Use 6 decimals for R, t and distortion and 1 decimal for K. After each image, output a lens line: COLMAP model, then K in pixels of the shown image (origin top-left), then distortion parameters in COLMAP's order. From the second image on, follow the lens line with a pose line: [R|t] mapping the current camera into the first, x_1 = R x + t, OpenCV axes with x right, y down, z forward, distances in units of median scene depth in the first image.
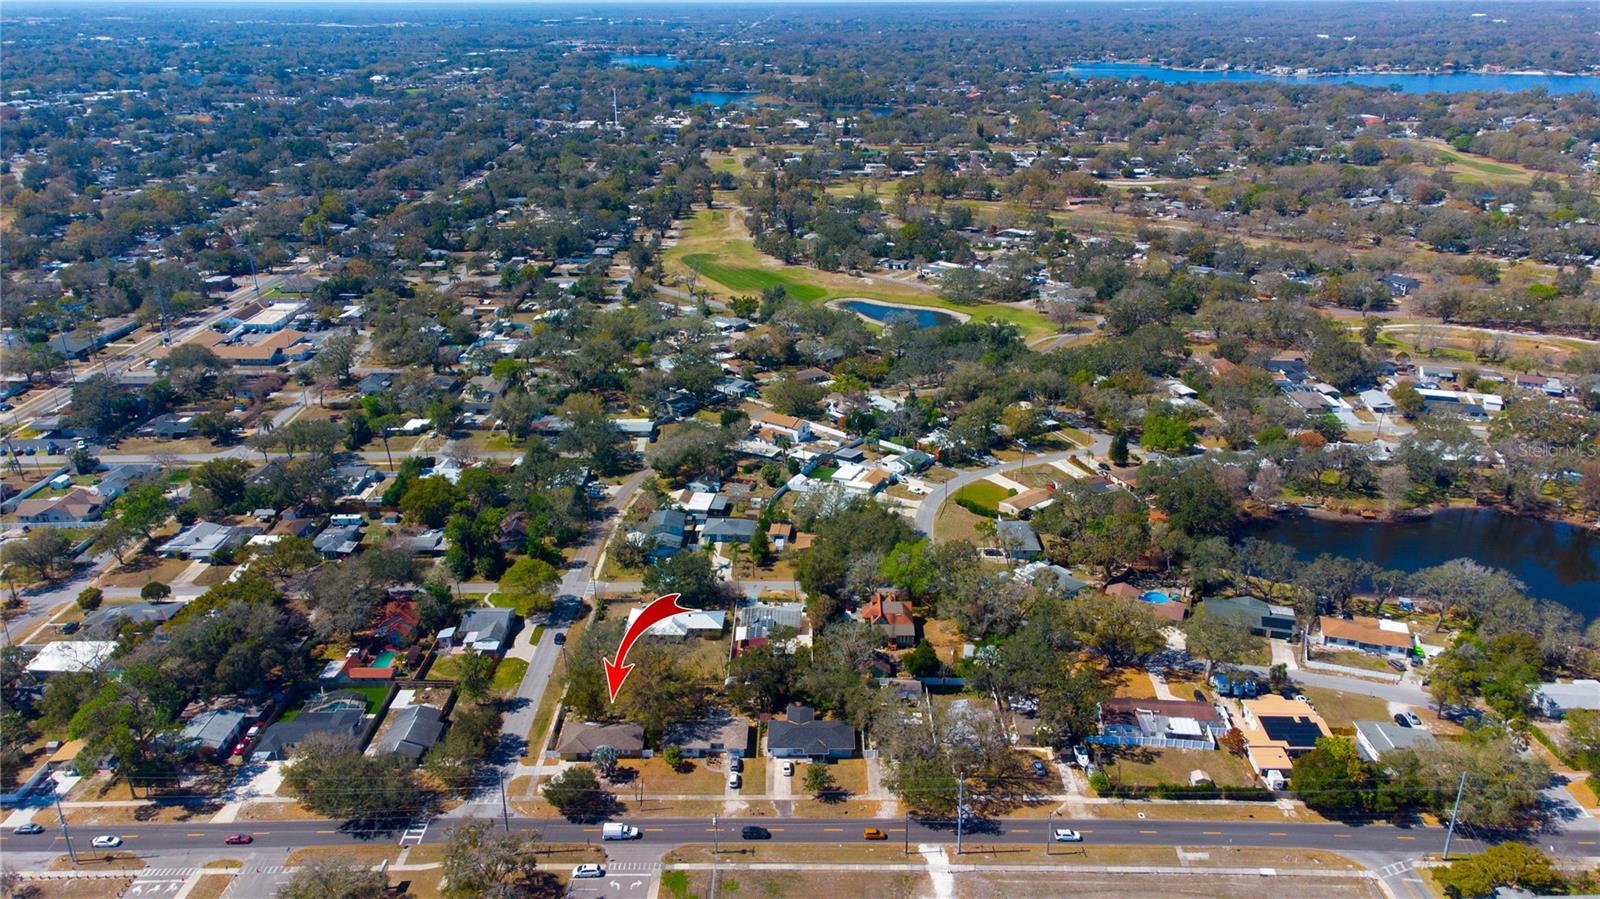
lens RADIAL K [[1183.1, 0, 800.0], [0, 1183.1, 449.5], [0, 0, 1]] dist [0.046229, 0.002716]
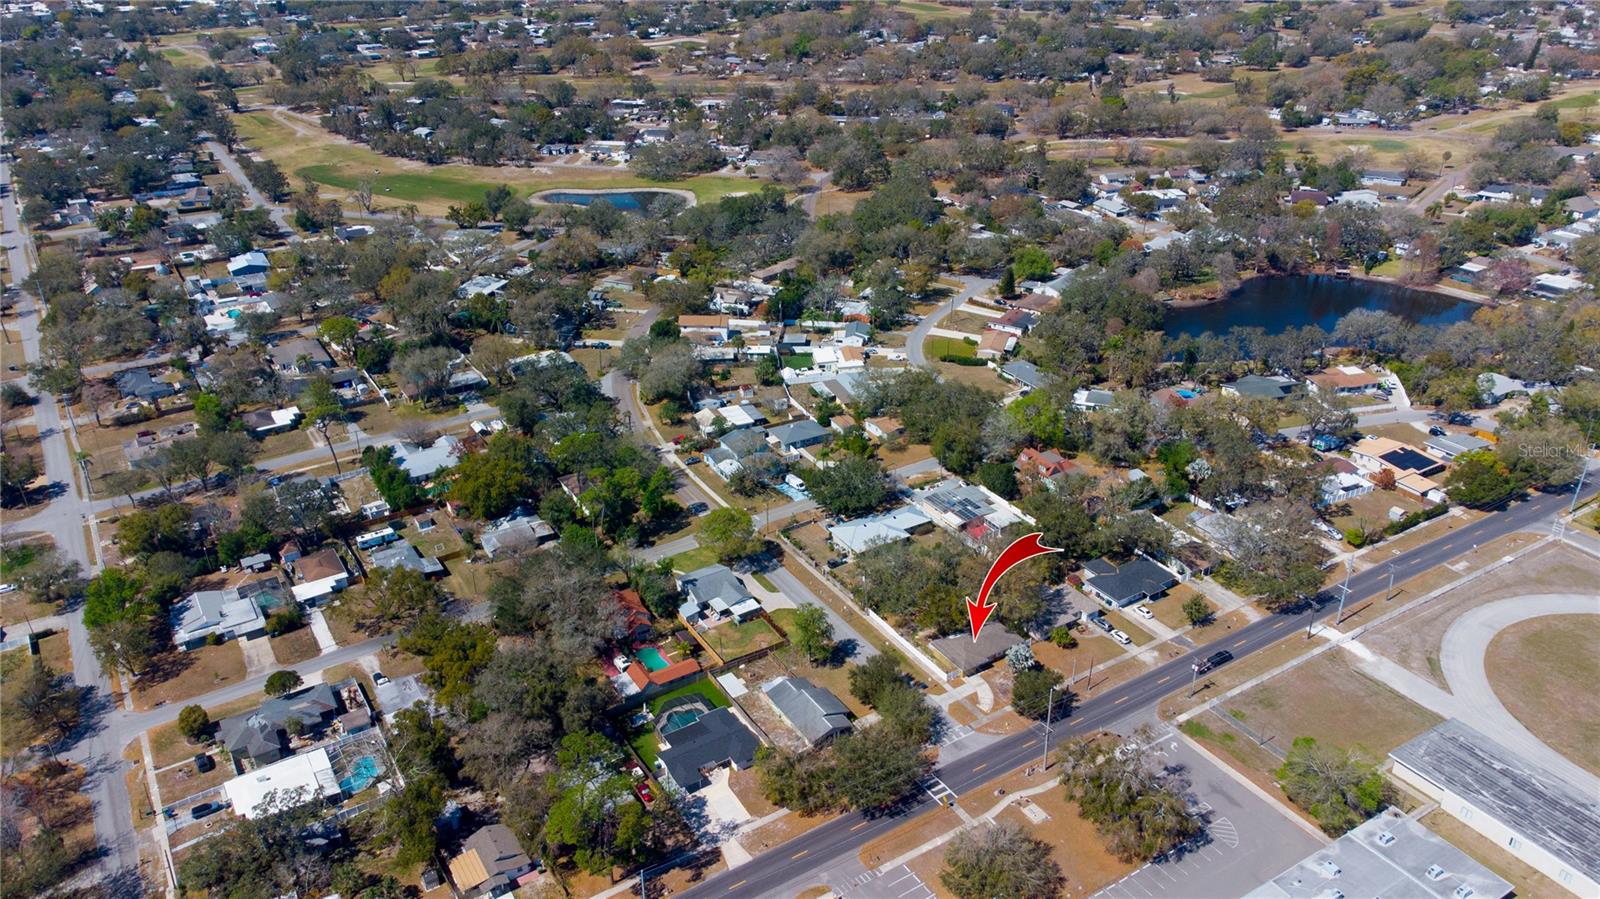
lens RADIAL K [[1183.1, 0, 800.0], [0, 1183.1, 449.5], [0, 0, 1]] dist [0.046229, 0.002716]
pose [[0.845039, -0.248580, 0.473411, -0.762286], [0.197663, 0.967876, 0.155386, -0.102333], [-0.496829, -0.037731, 0.867028, 0.240208]]
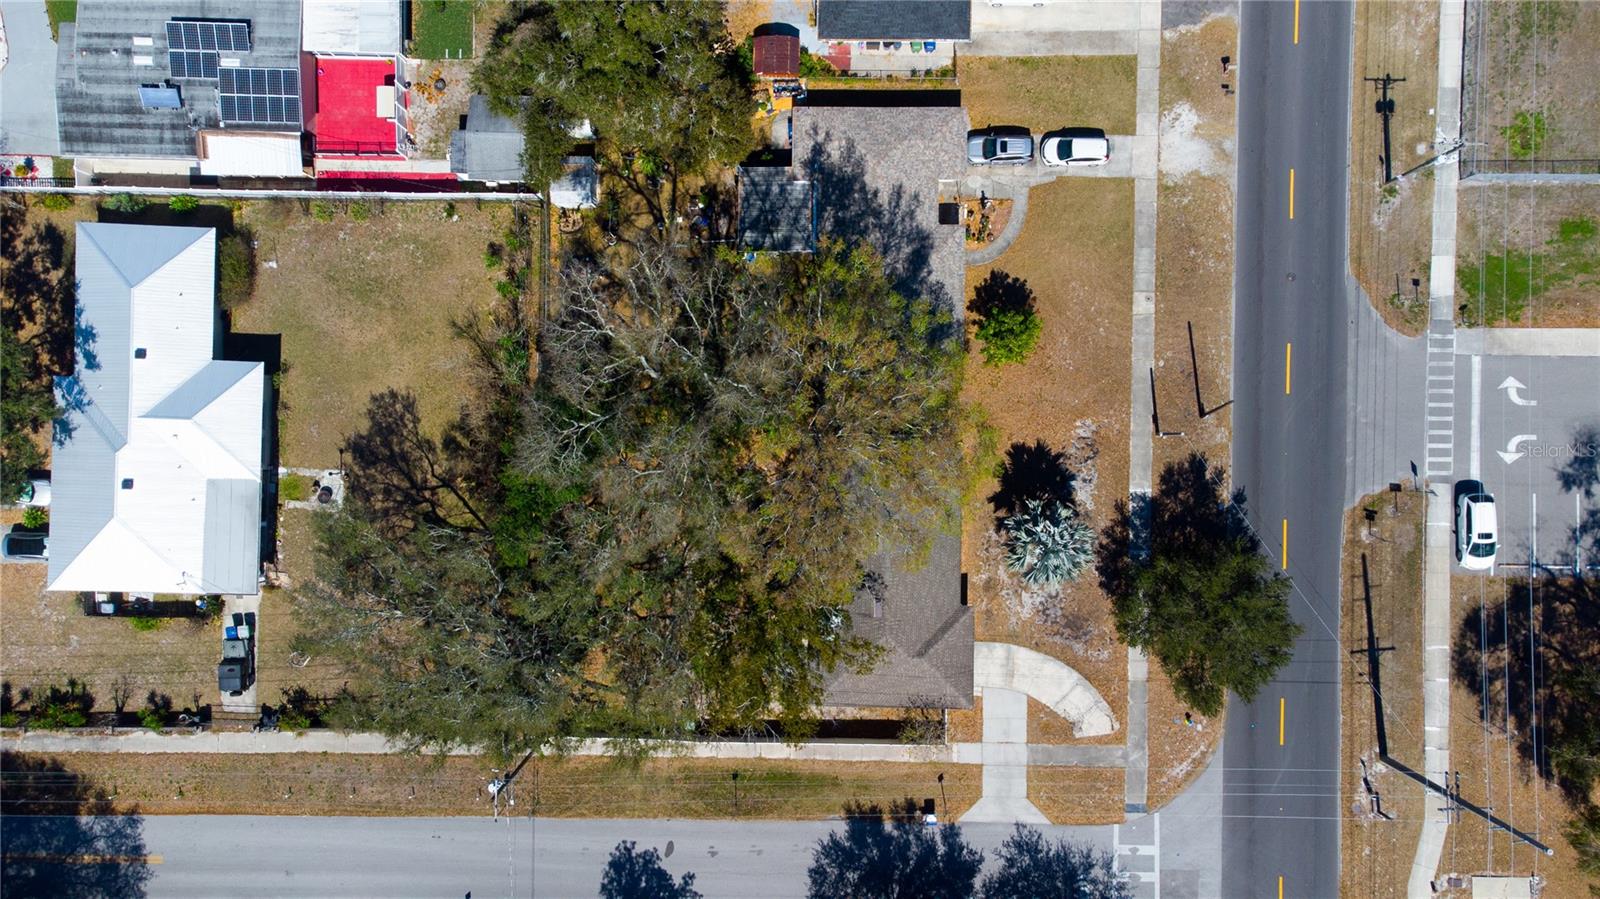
lens RADIAL K [[1183.1, 0, 800.0], [0, 1183.1, 449.5], [0, 0, 1]] dist [0.046229, 0.002716]
pose [[0.005668, -0.999983, -0.001601, -0.140789], [0.374075, 0.000635, 0.927398, -0.058567], [-0.927381, -0.005855, 0.374072, 0.961054]]
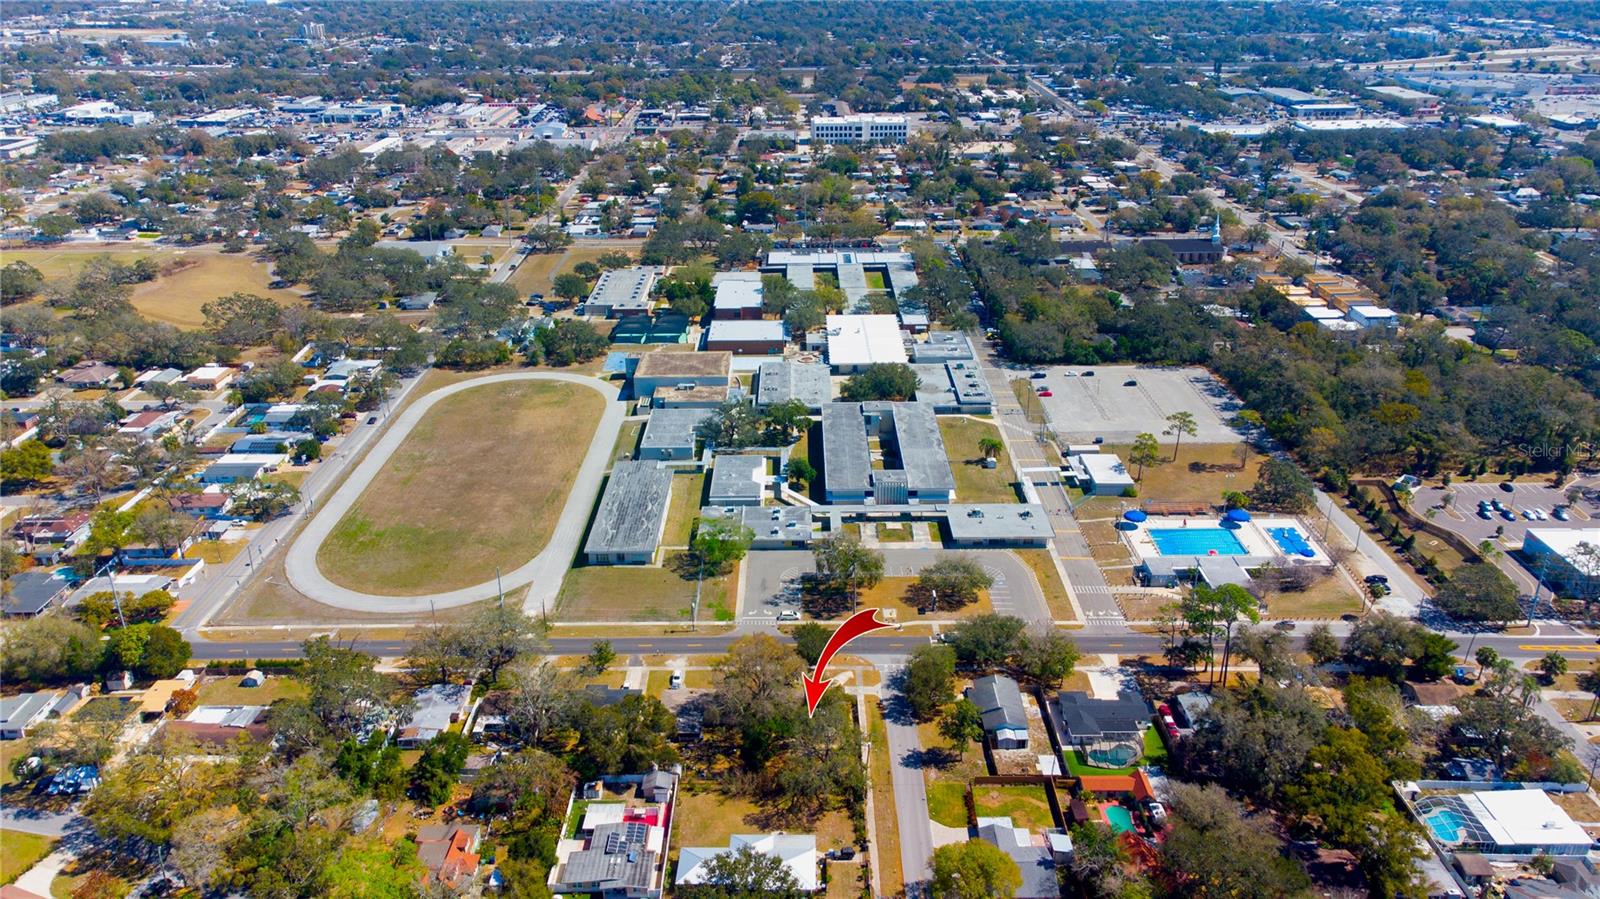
lens RADIAL K [[1183.1, 0, 800.0], [0, 1183.1, 449.5], [0, 0, 1]] dist [0.046229, 0.002716]
pose [[-0.999919, 0.012186, -0.003786, -0.170530], [0.006110, 0.717713, 0.696312, -0.647127], [0.011202, 0.696233, -0.717729, 1.666879]]
